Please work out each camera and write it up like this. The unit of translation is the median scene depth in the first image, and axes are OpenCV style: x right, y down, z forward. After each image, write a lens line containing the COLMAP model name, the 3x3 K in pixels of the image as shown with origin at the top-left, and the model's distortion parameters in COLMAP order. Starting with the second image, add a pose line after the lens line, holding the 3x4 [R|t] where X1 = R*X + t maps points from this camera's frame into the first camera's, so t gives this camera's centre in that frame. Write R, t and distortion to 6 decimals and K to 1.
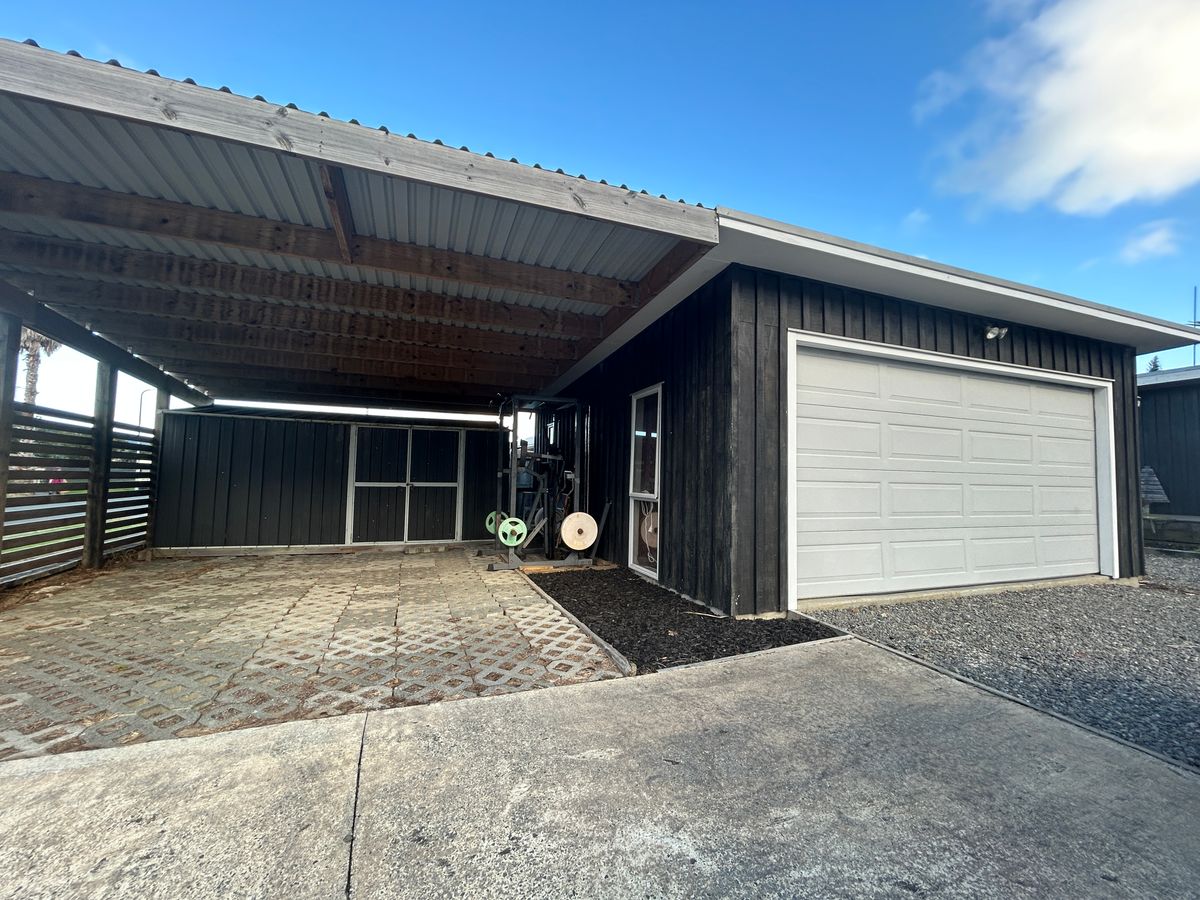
lens RADIAL K [[487.3, 0, 603.5], [0, 487.3, 454.2], [0, 0, 1]] dist [-0.004042, -0.000553]
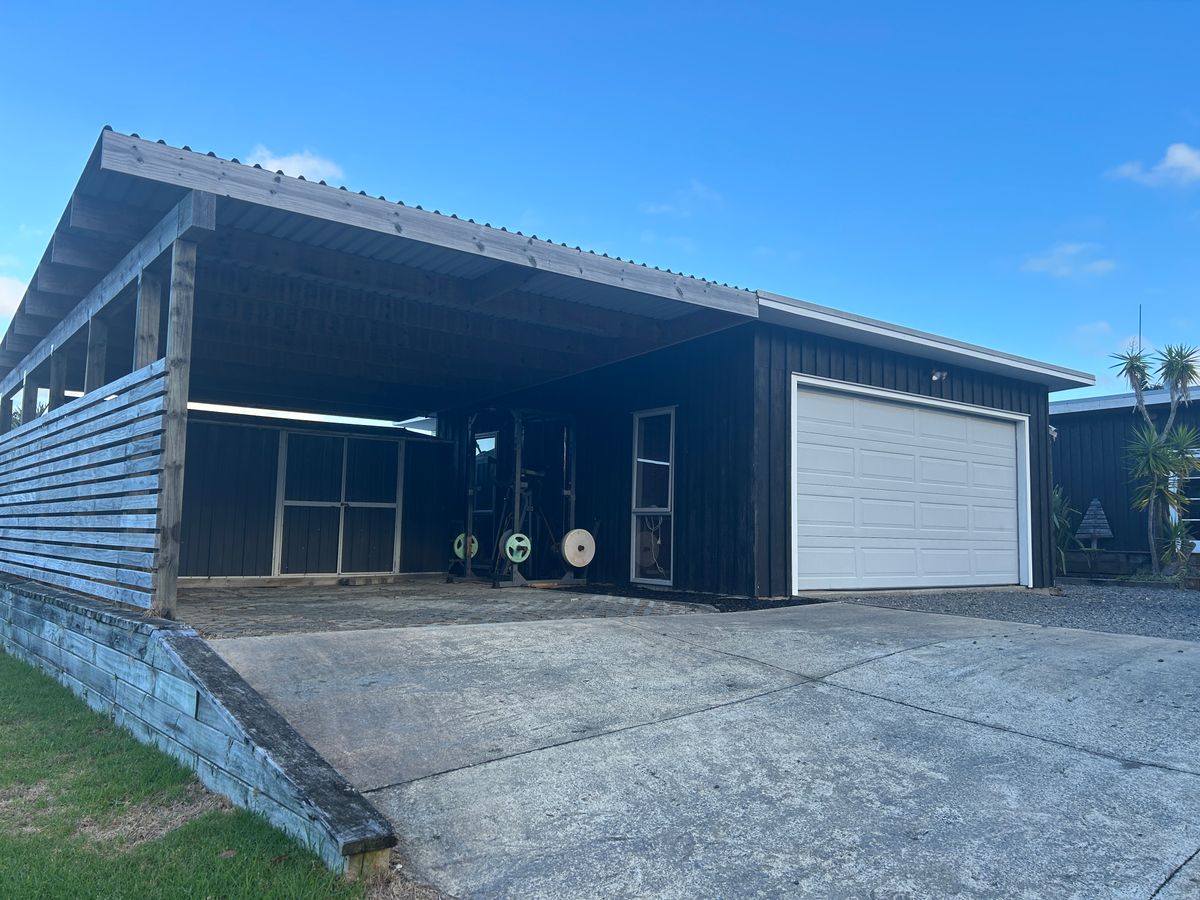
lens RADIAL K [[965.7, 0, 600.0], [0, 965.7, 450.0], [0, 0, 1]] dist [0.186531, -0.619321]
pose [[0.953217, 0.025716, 0.301190, -0.691272], [-0.015355, 0.999208, -0.036719, 0.034900], [-0.301895, 0.030376, 0.952857, -1.012379]]
